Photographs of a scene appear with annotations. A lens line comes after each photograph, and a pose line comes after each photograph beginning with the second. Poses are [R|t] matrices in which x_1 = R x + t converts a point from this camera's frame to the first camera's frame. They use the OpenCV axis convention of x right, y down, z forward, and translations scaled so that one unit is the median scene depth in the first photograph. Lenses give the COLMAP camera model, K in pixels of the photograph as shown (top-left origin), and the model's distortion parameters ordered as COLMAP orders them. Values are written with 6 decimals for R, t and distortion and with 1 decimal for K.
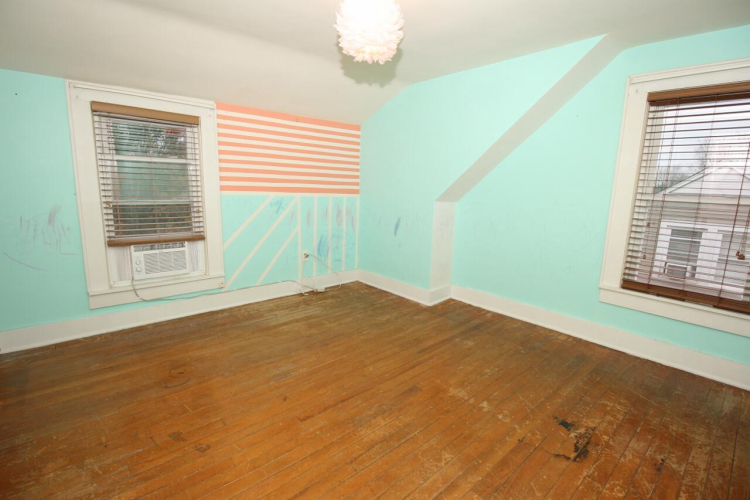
lens RADIAL K [[353.2, 0, 375.0], [0, 353.2, 250.0], [0, 0, 1]] dist [-0.000134, -0.000138]
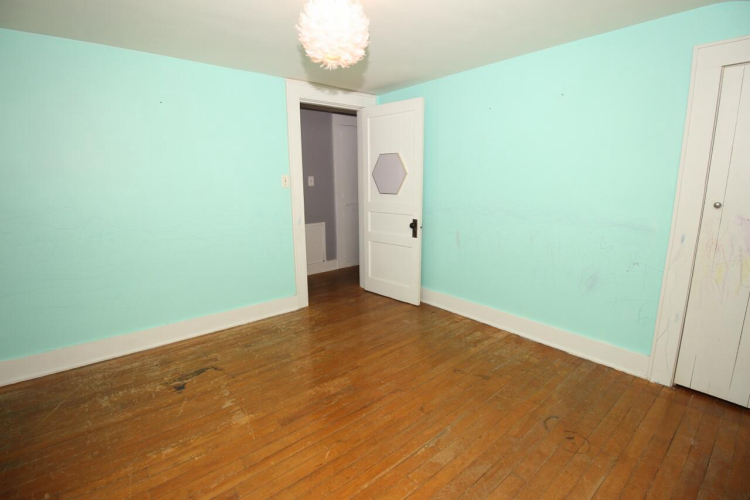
lens RADIAL K [[353.2, 0, 375.0], [0, 353.2, 250.0], [0, 0, 1]] dist [-0.000134, -0.000138]
pose [[-0.999395, -0.023514, 0.025640, -0.144827], [-0.012153, 0.926537, 0.376007, -0.399567], [-0.032598, 0.375467, -0.926262, 1.889688]]
